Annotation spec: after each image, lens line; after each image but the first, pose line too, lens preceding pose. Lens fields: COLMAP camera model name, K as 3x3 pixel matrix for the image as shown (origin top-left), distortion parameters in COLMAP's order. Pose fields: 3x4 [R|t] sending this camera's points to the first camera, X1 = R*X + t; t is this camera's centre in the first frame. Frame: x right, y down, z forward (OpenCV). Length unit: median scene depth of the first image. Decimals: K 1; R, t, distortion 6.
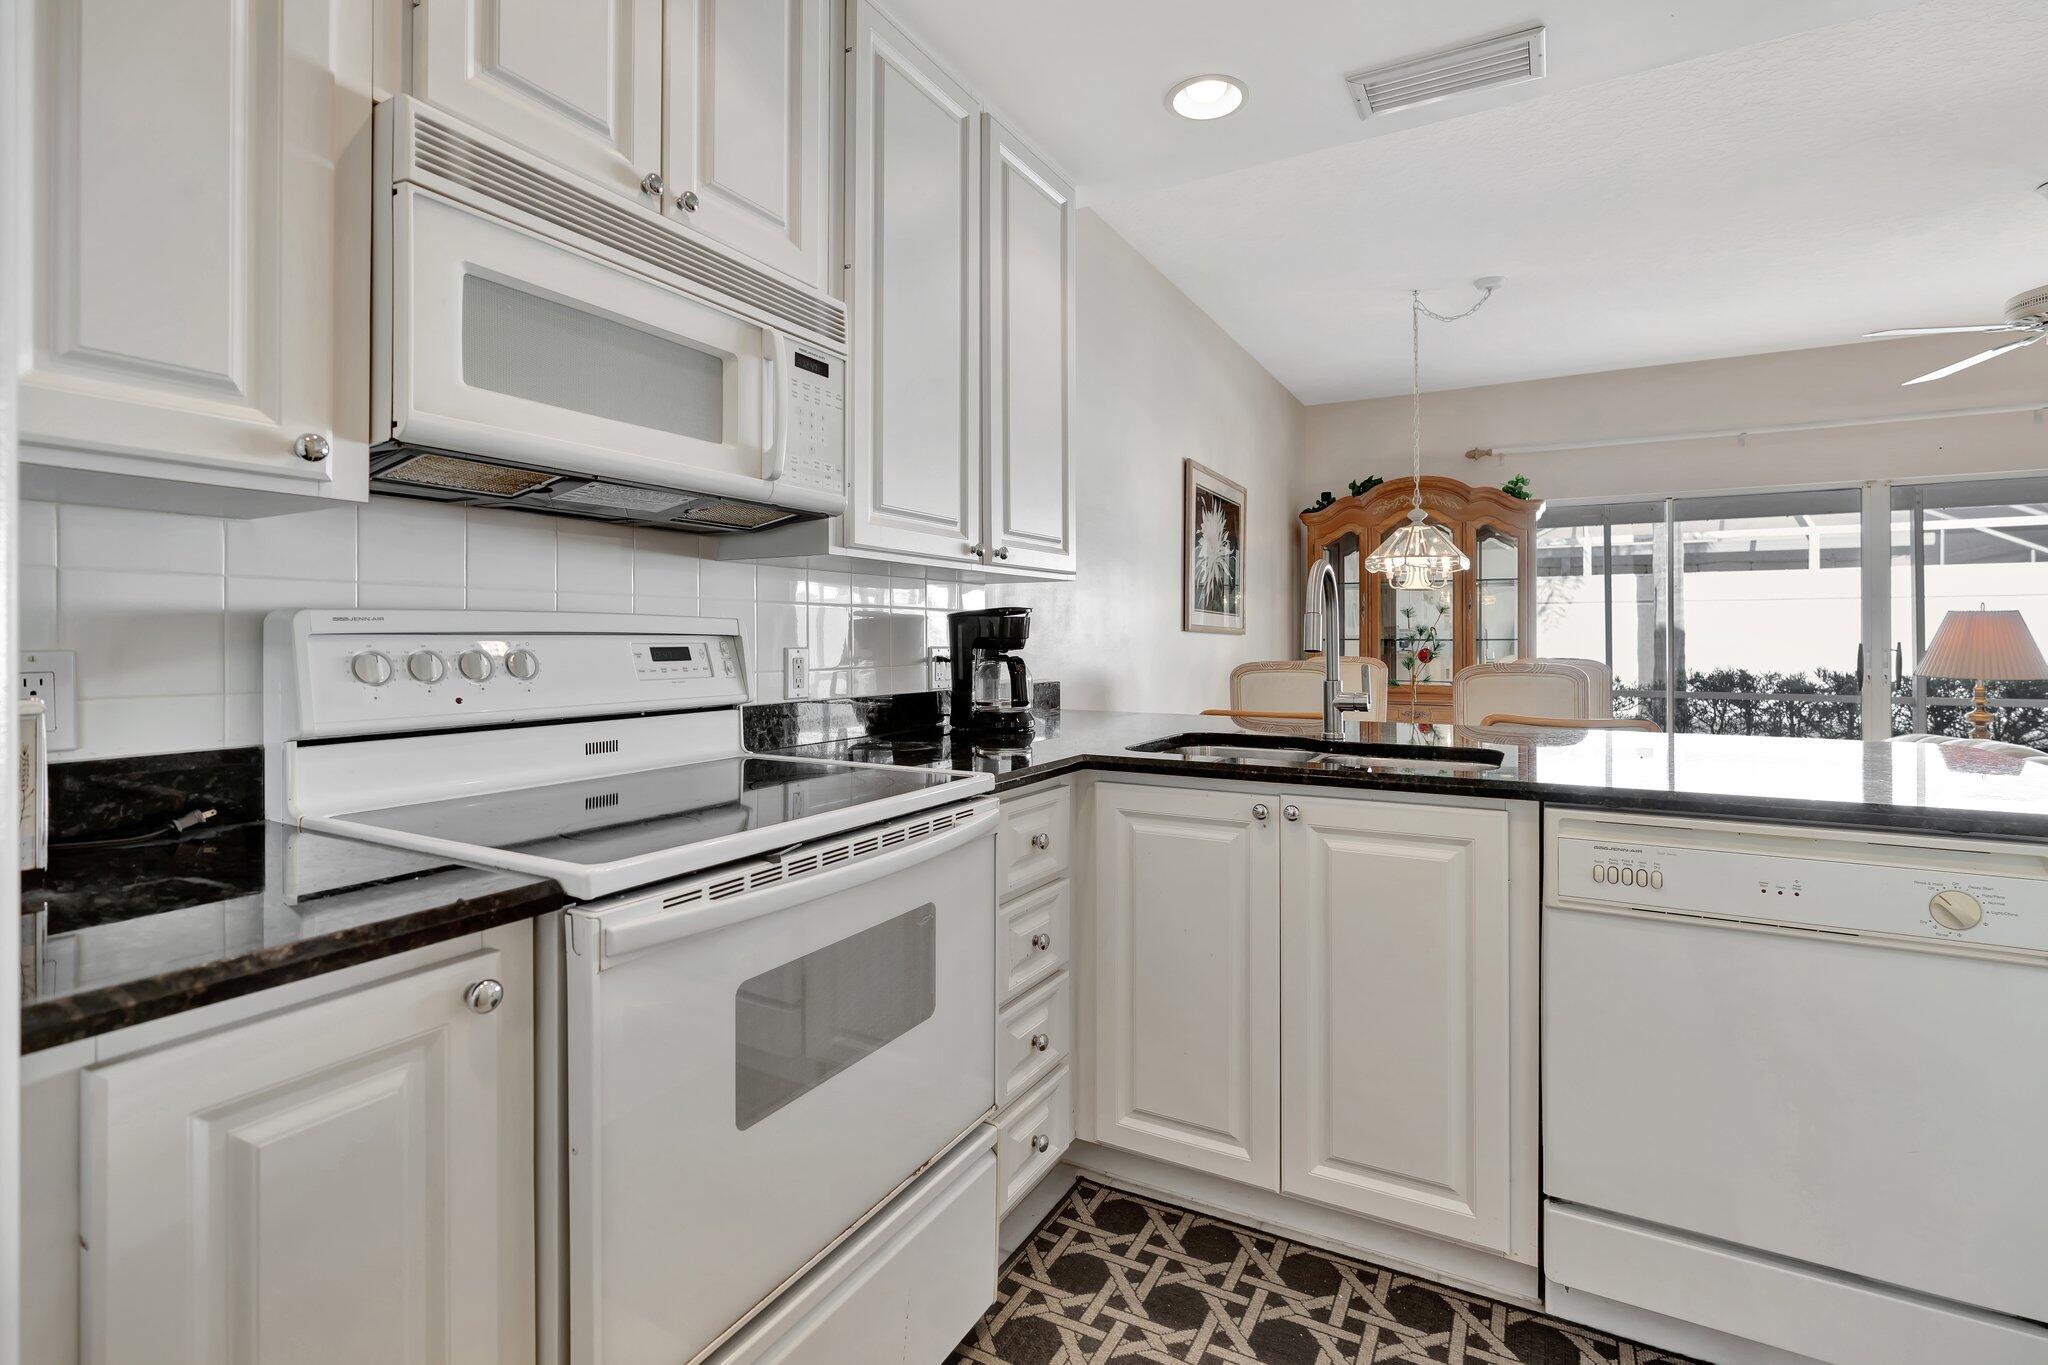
lens RADIAL K [[937.4, 0, 1039.6], [0, 937.4, 637.6], [0, 0, 1]] dist [-0.014763, 0.007819]
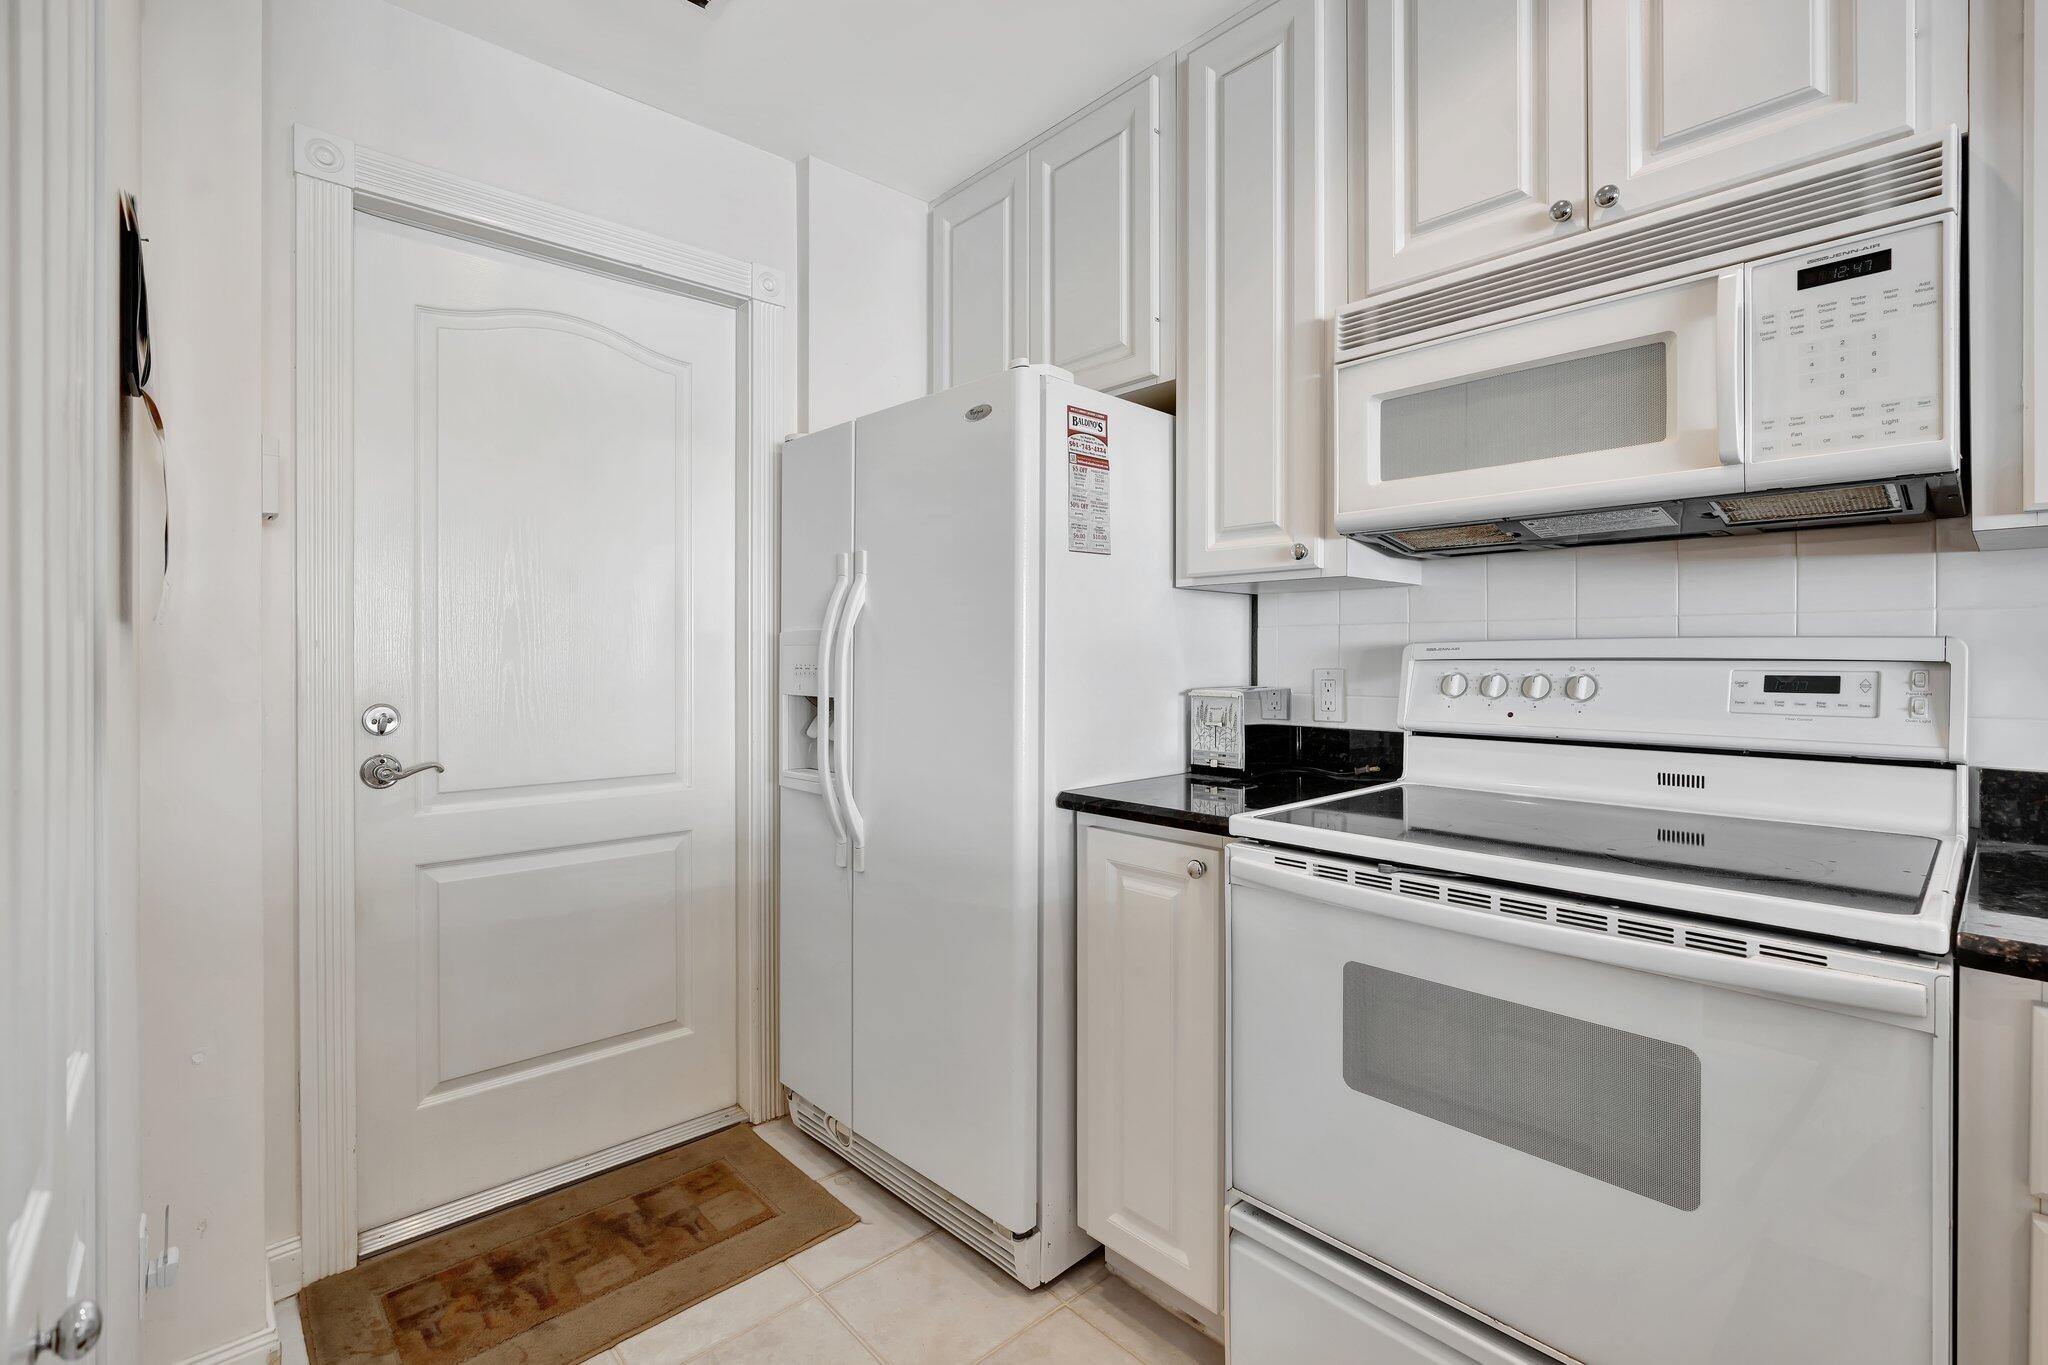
lens RADIAL K [[920.2, 0, 1029.5], [0, 920.2, 654.9], [0, 0, 1]] dist [-0.023261, 0.010779]
pose [[-0.320923, -0.001739, -0.947104, 0.530315], [0.000510, 0.999998, -0.002009, -0.006246], [0.947105, -0.001128, -0.320922, 0.588373]]
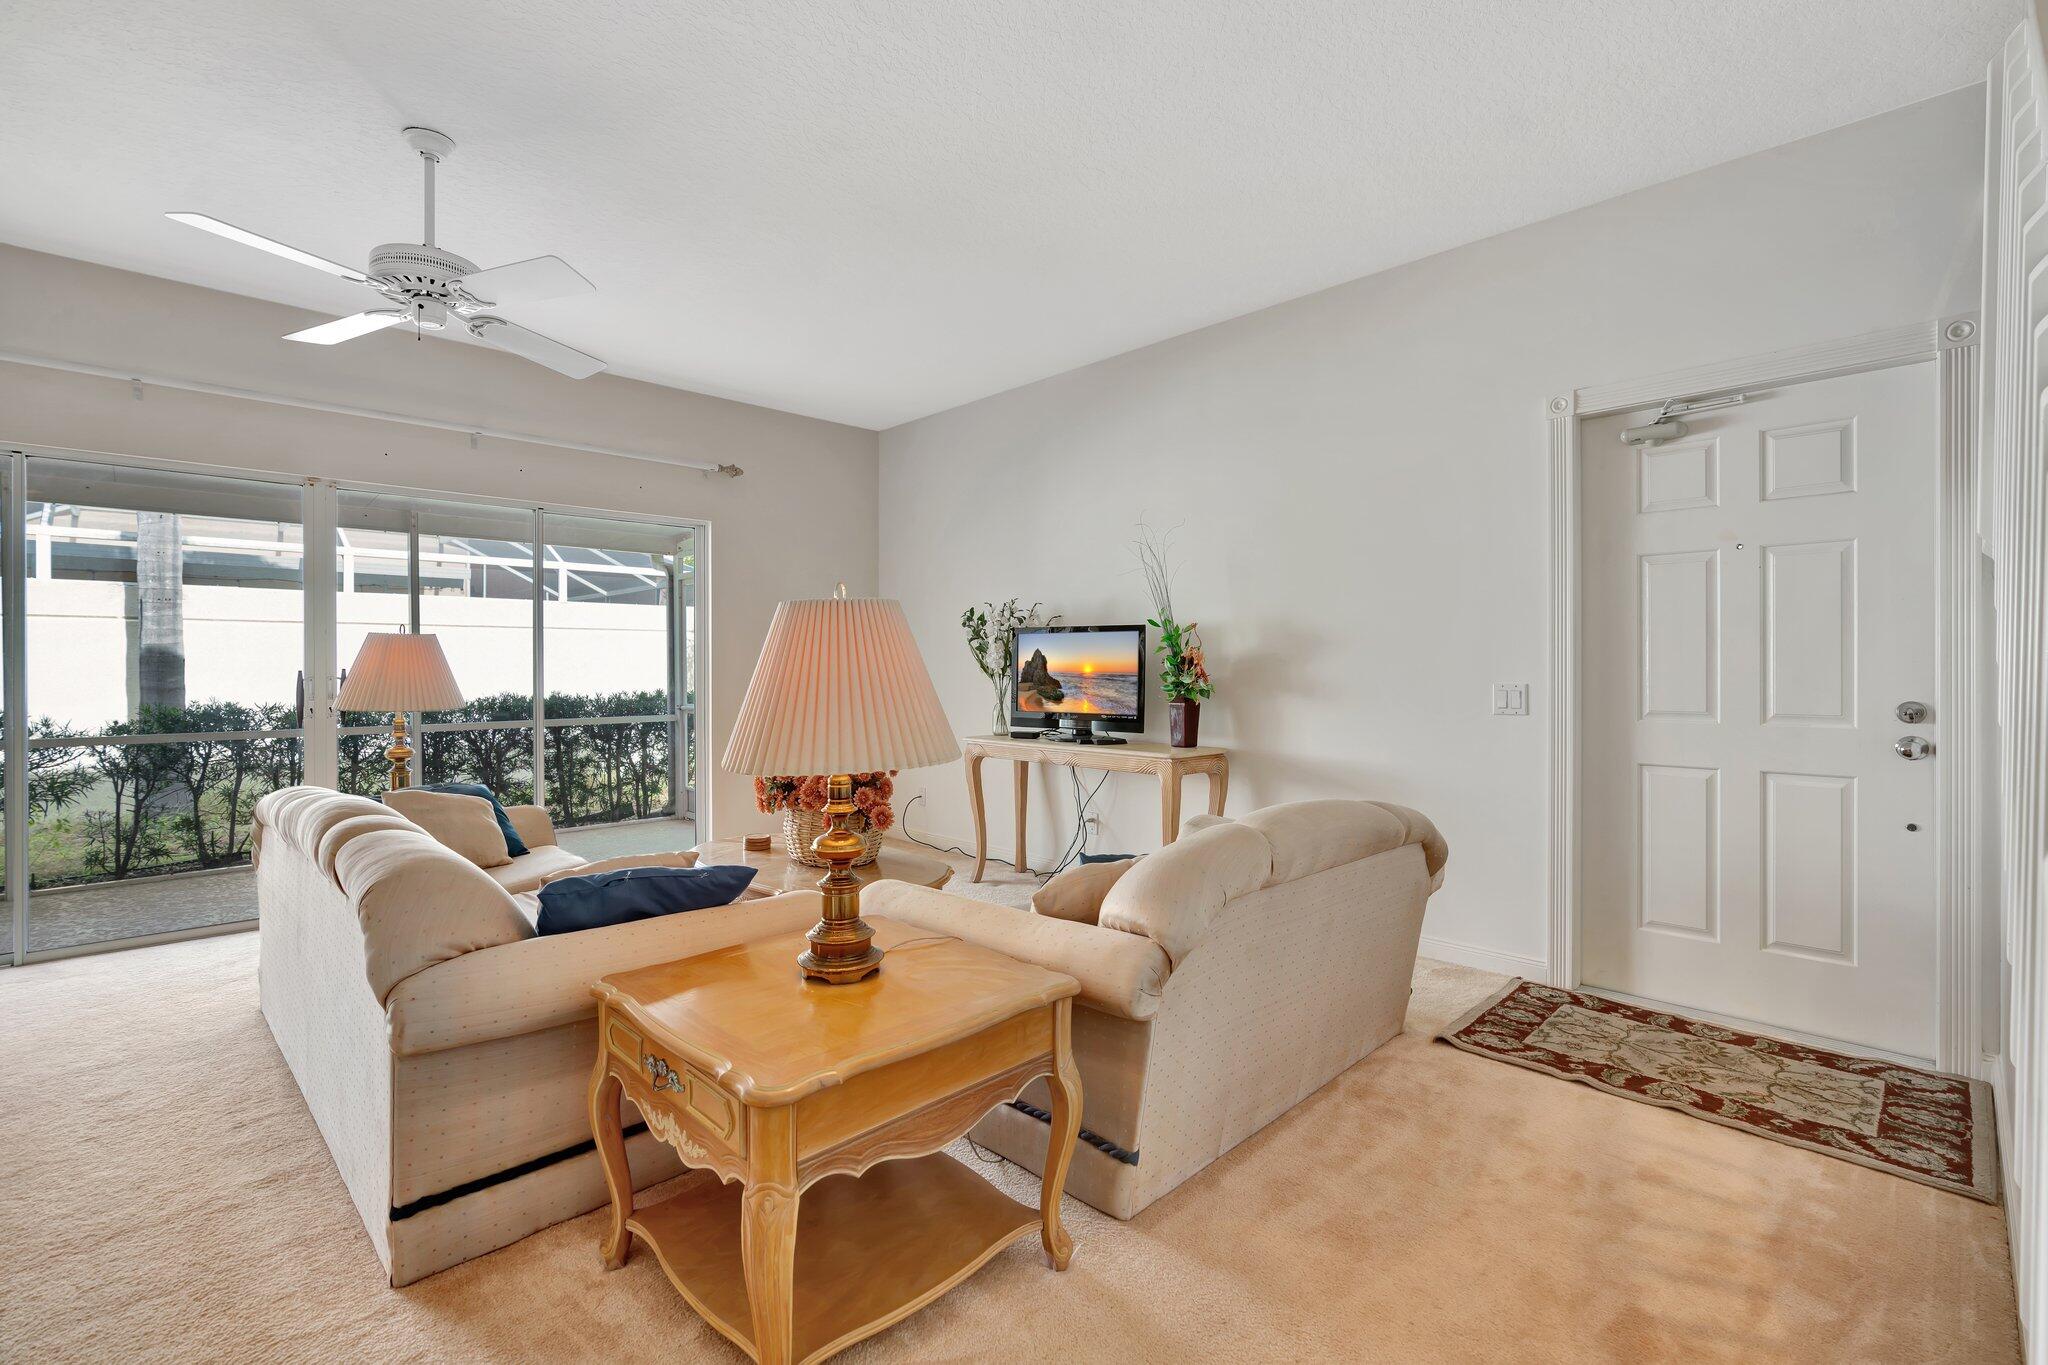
lens RADIAL K [[911.5, 0, 1027.9], [0, 911.5, 670.3], [0, 0, 1]] dist [-0.016614, 0.005905]
pose [[0.289204, -0.005286, 0.957253, 0.818971], [-0.000289, 0.999984, 0.005610, 0.002479], [-0.957267, -0.001899, 0.289198, 0.396459]]
